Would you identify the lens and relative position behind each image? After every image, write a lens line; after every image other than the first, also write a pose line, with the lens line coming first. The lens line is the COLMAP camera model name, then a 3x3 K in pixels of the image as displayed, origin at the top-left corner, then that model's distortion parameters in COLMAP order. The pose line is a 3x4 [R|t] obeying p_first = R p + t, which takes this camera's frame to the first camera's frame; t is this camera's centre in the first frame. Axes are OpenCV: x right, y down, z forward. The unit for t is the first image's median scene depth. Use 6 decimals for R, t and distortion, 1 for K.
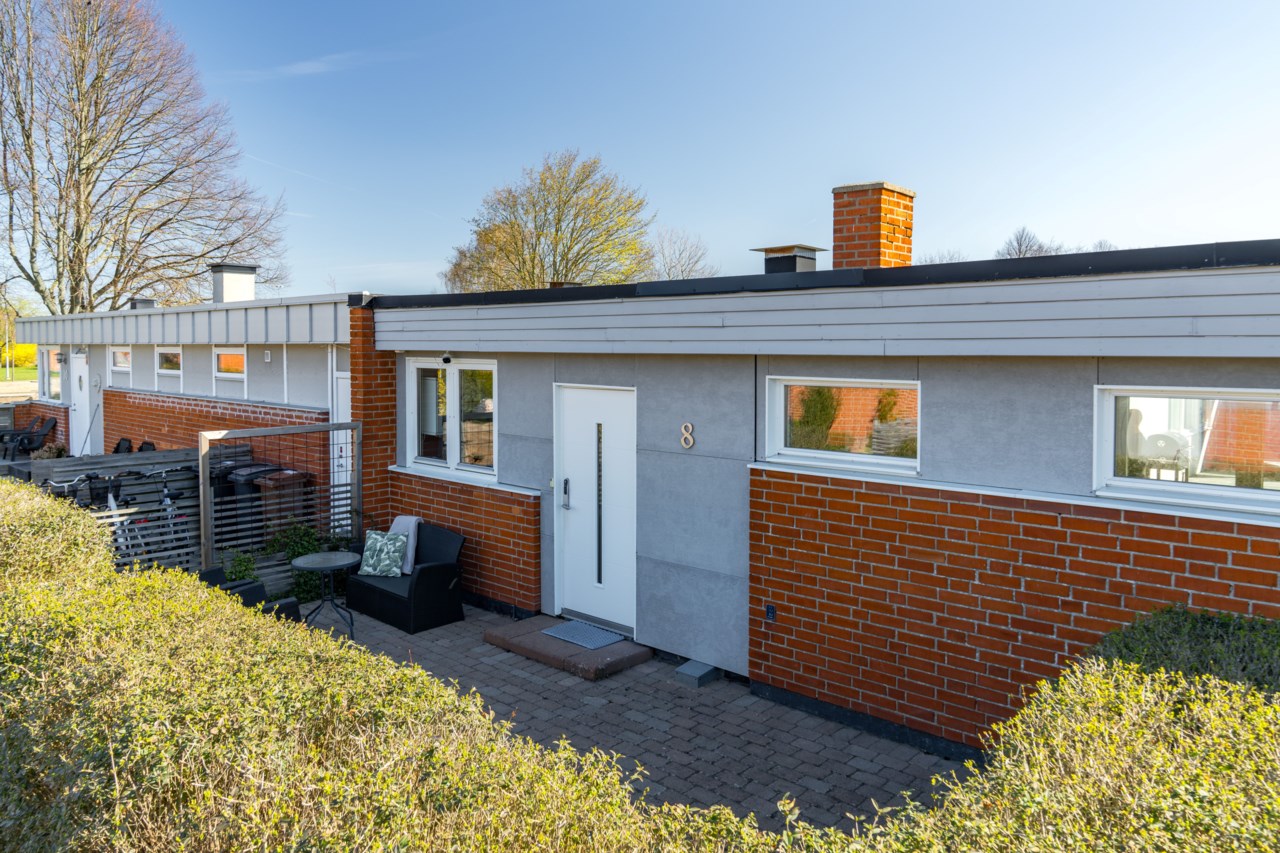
lens RADIAL K [[894.1, 0, 640.0], [0, 894.1, 426.5], [0, 0, 1]] dist [0.000826, 0.000068]
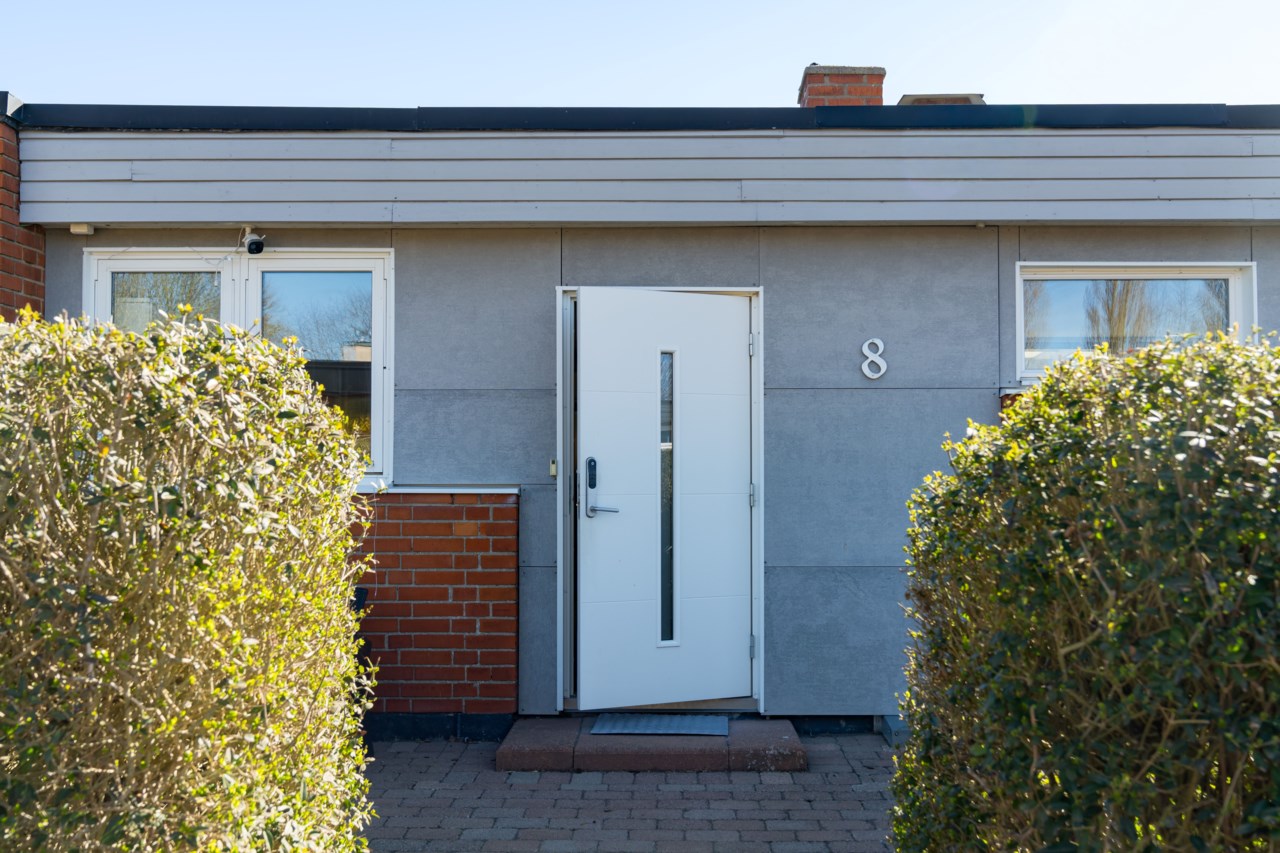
lens RADIAL K [[1090.7, 0, 640.0], [0, 1090.7, 448.7], [0, 0, 1]] dist [0.007667, 0.005815]
pose [[0.744168, -0.008129, 0.667943, -0.567601], [0.062199, 0.996425, -0.057170, 0.103970], [-0.665091, 0.084089, 0.742013, 0.517079]]
